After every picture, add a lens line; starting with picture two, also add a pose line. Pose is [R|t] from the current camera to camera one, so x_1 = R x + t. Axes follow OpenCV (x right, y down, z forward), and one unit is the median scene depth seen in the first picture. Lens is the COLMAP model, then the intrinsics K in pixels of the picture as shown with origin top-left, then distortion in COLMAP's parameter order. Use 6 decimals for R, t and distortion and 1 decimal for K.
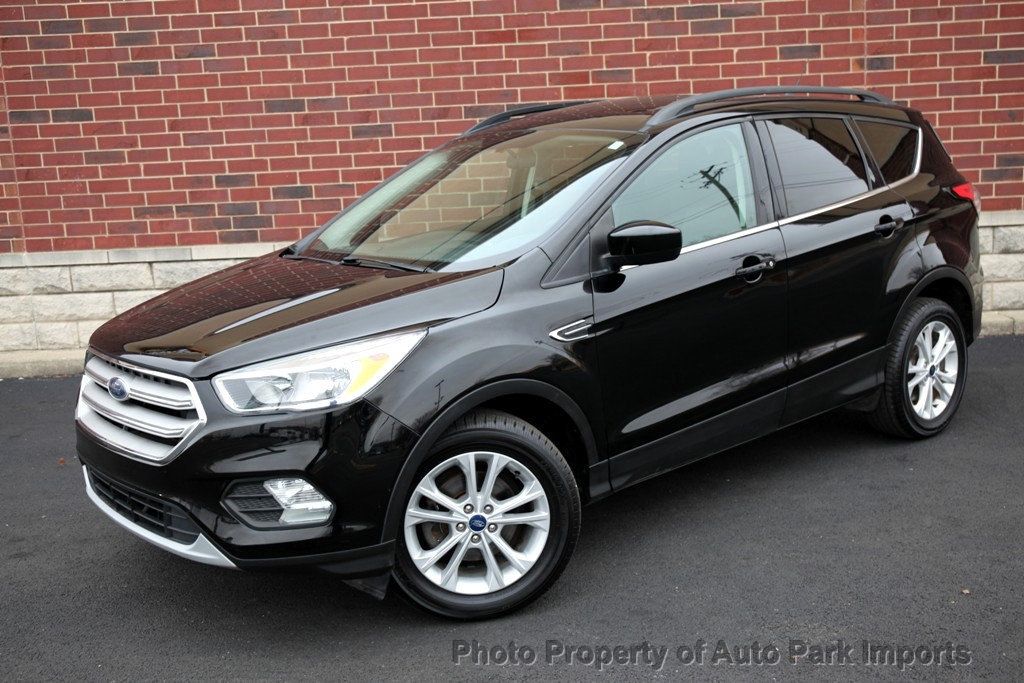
lens RADIAL K [[1078.7, 0, 520.0], [0, 1078.7, 343.5], [0, 0, 1]] dist [0.012262, 0.000000]
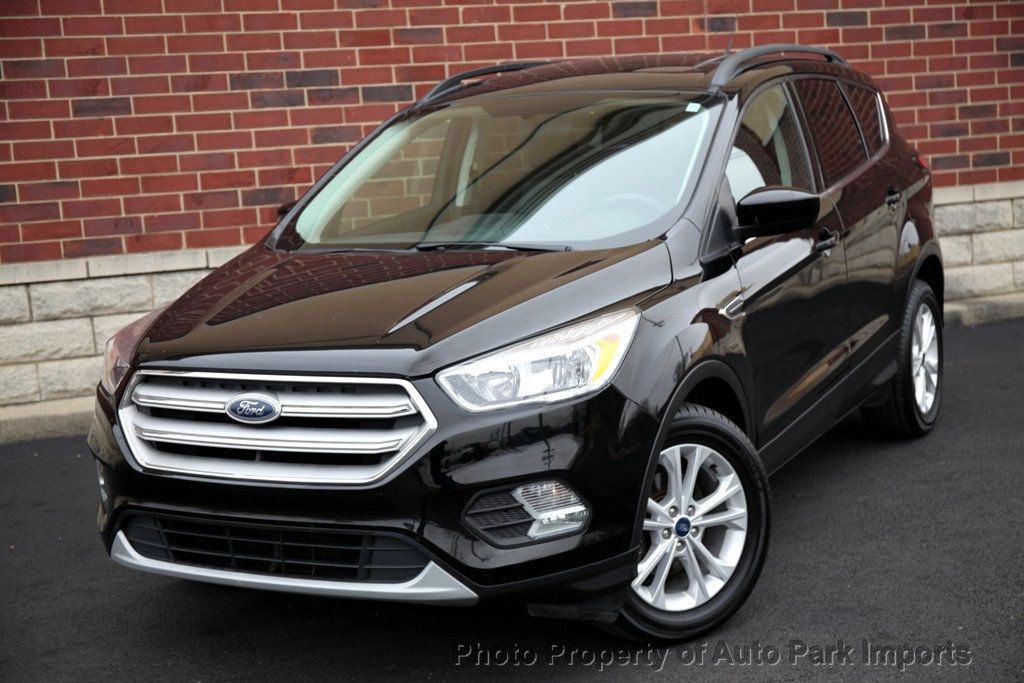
lens RADIAL K [[1591.3, 0, 519.5], [0, 1591.3, 343.5], [0, 0, 1]] dist [0.085737, 0.000000]
pose [[0.925423, -0.061783, 0.373865, -0.292820], [0.083778, 0.995563, -0.042854, 0.028213], [-0.369558, 0.070980, 0.926493, -0.076133]]
